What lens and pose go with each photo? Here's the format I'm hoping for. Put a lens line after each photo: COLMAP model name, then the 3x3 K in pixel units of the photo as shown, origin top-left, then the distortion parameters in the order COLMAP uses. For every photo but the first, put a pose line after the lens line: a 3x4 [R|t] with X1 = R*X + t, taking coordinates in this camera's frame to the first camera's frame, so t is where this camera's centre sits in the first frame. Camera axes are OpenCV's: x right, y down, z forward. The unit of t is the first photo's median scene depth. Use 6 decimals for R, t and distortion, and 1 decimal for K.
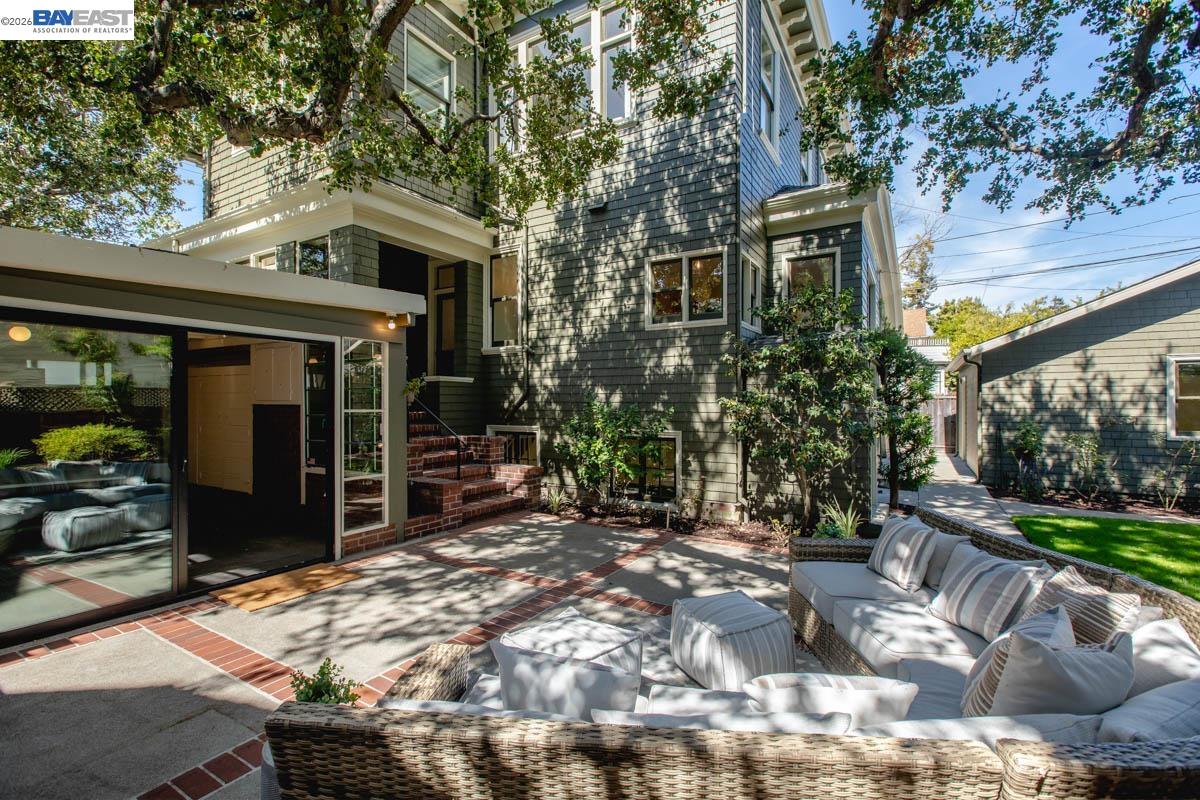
lens RADIAL K [[542.9, 0, 601.6], [0, 542.9, 396.1], [0, 0, 1]] dist [0.003501, 0.000462]
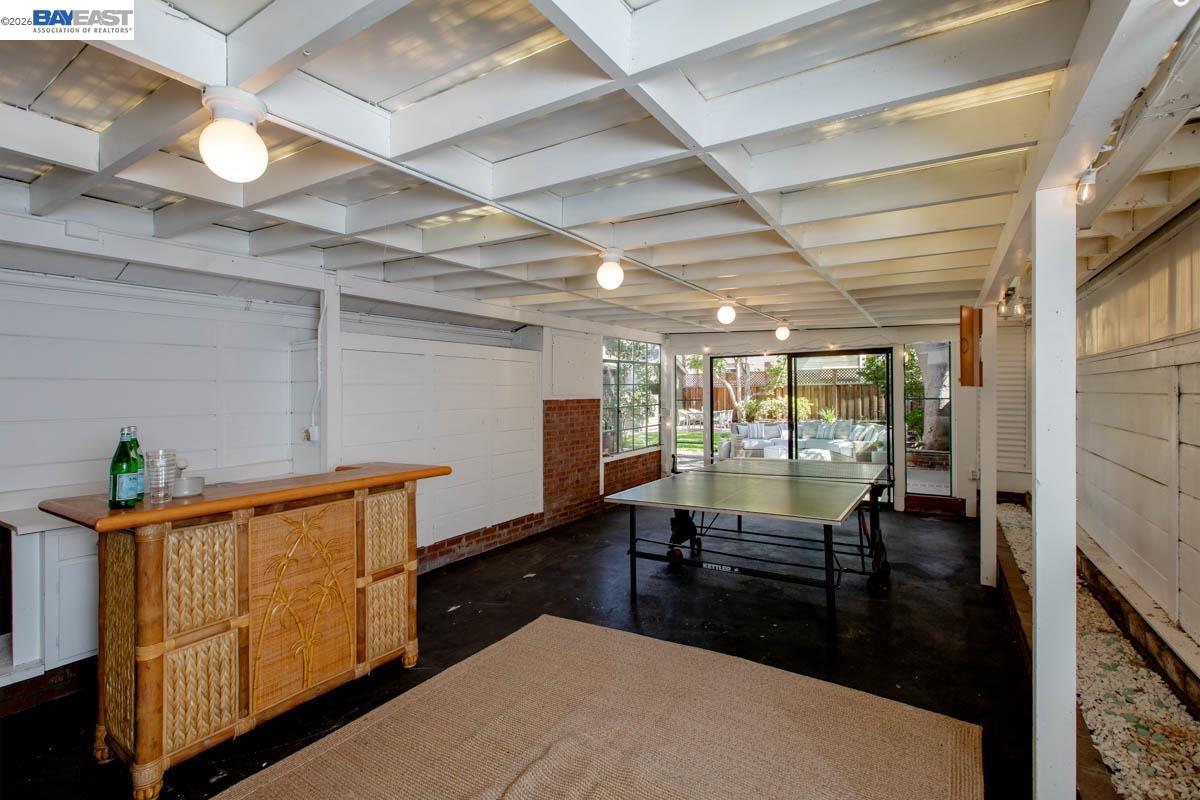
lens RADIAL K [[542.9, 0, 626.9], [0, 542.9, 394.2], [0, 0, 1]] dist [0.003501, 0.000462]
pose [[-0.045880, -0.005340, 0.998933, -2.261098], [0.011143, 0.999921, 0.005858, 0.002865], [-0.998885, 0.011399, -0.045817, 1.425479]]
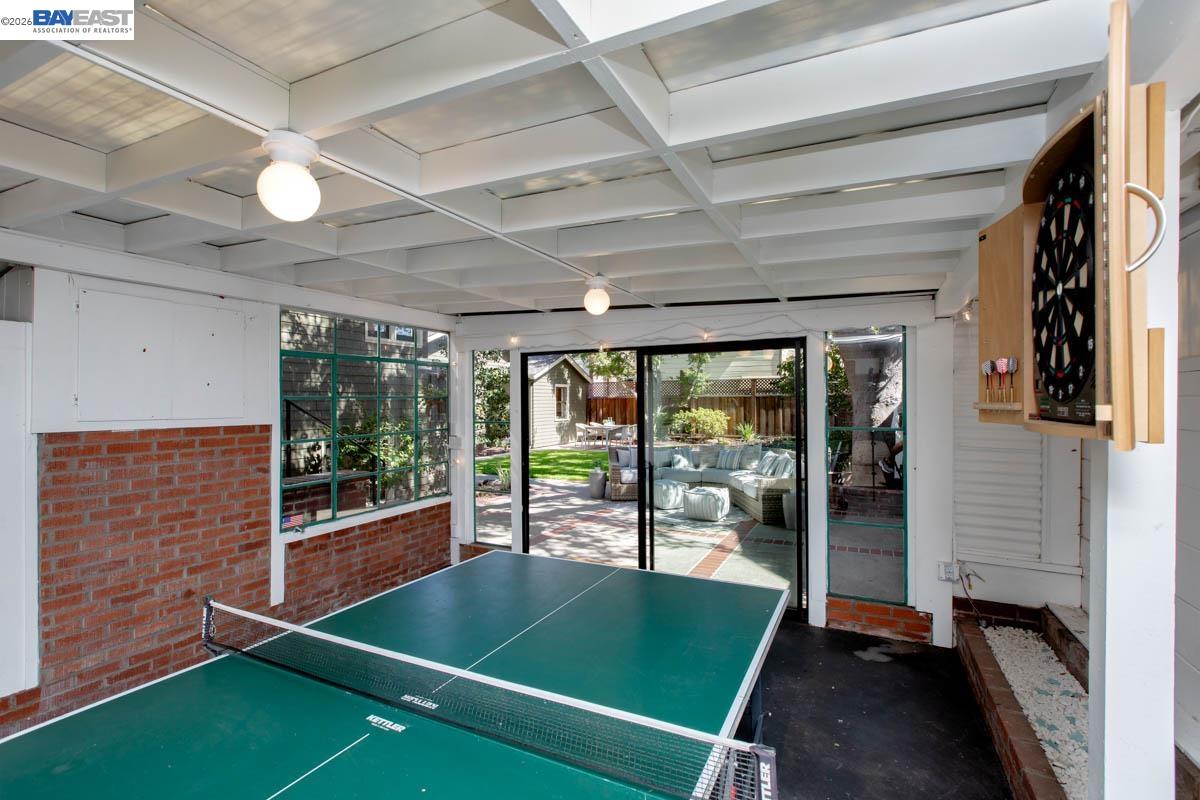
lens RADIAL K [[542.9, 0, 601.1], [0, 542.9, 397.5], [0, 0, 1]] dist [0.003501, 0.000462]
pose [[-0.121226, 0.003275, 0.992620, -1.623334], [0.001073, 0.999994, -0.003168, -0.012787], [-0.992624, 0.000681, -0.121229, 1.059100]]
